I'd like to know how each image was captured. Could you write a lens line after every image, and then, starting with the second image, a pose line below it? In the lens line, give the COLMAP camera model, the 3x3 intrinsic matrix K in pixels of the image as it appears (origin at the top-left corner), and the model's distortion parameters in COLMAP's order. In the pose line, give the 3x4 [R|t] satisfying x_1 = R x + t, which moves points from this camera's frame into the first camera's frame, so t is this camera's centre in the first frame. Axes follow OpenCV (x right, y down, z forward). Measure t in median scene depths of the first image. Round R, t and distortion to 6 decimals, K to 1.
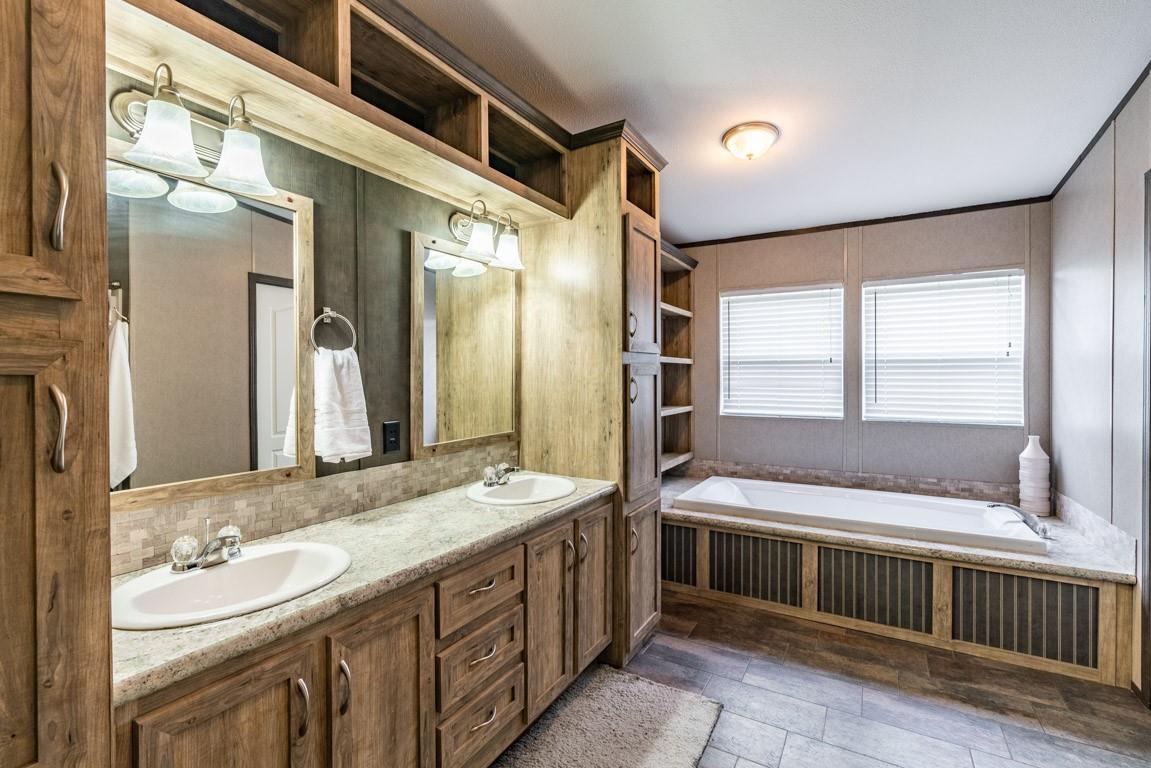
lens RADIAL K [[524.6, 0, 578.4], [0, 524.6, 380.7], [0, 0, 1]] dist [-0.011976, 0.004749]
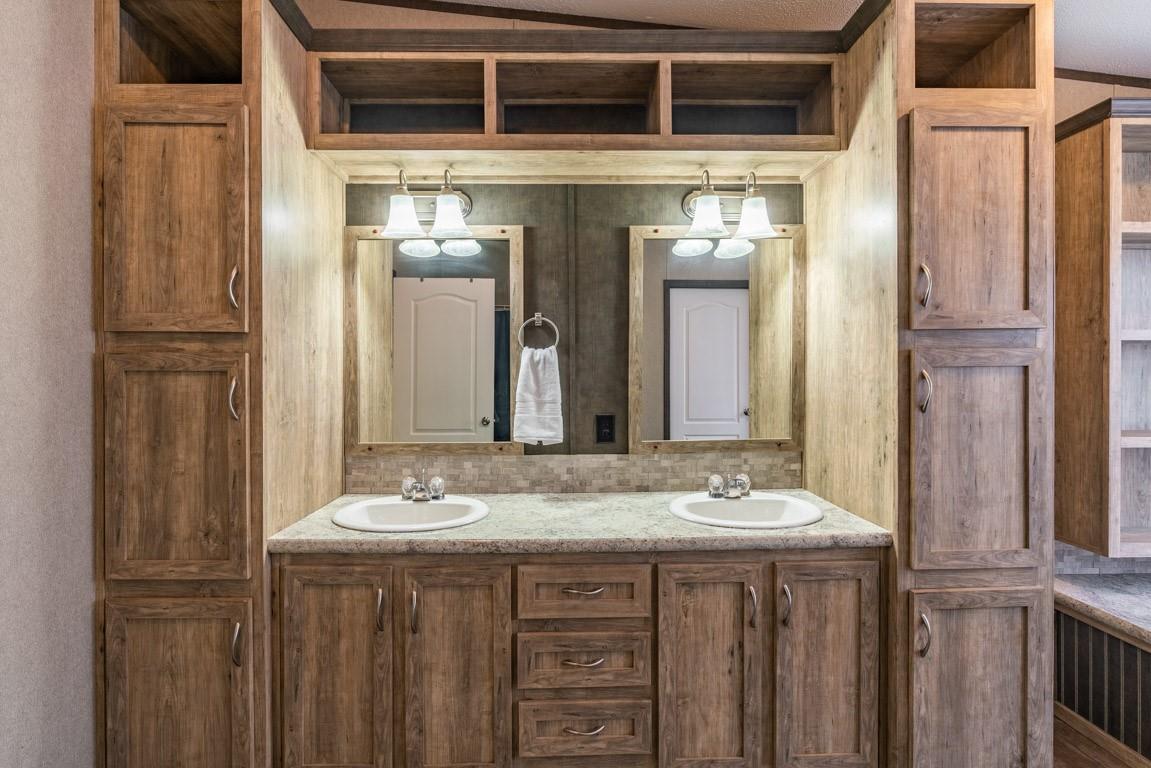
lens RADIAL K [[524.6, 0, 560.8], [0, 524.6, 376.1], [0, 0, 1]] dist [-0.011976, 0.004749]
pose [[0.515412, 0.005092, -0.856928, 0.404076], [-0.003545, 0.999986, 0.003810, -0.000924], [0.856935, 0.001074, 0.515423, 0.309642]]
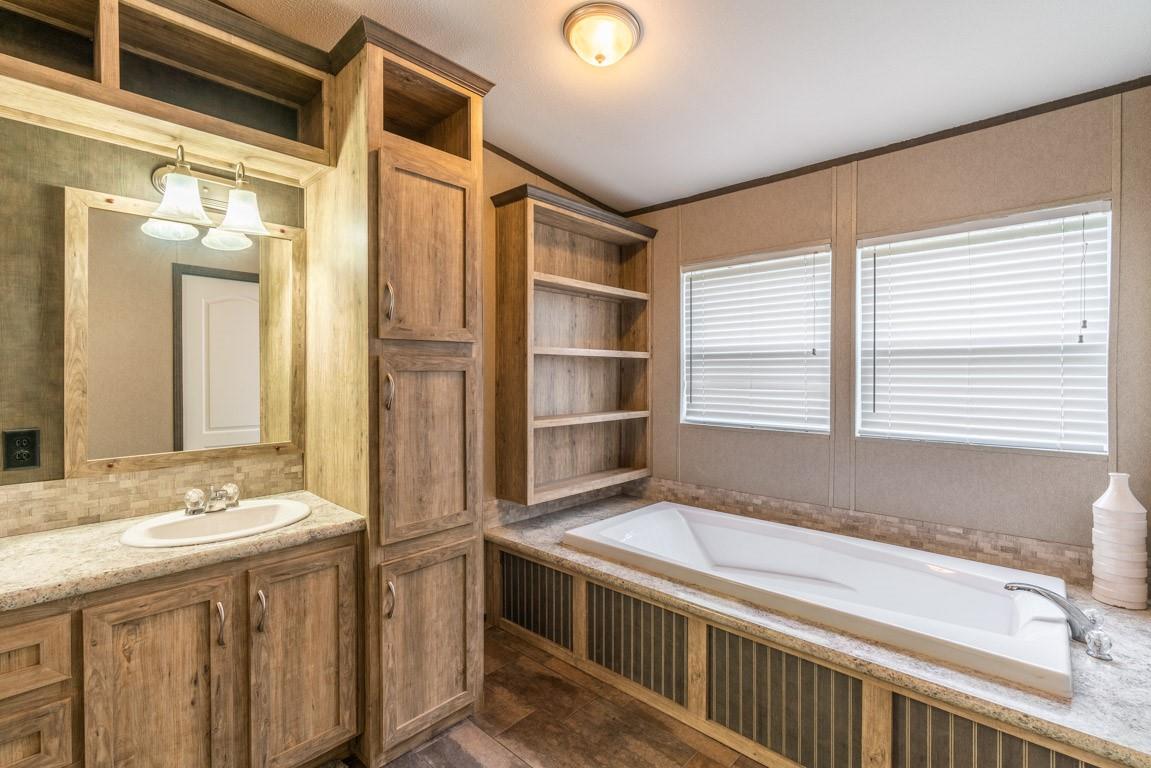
lens RADIAL K [[524.6, 0, 577.0], [0, 524.6, 381.0], [0, 0, 1]] dist [-0.011976, 0.004749]
pose [[0.974215, 0.005811, -0.225548, 0.511382], [-0.004797, 0.999976, 0.005046, -0.002132], [0.225572, -0.003834, 0.974219, 0.347427]]
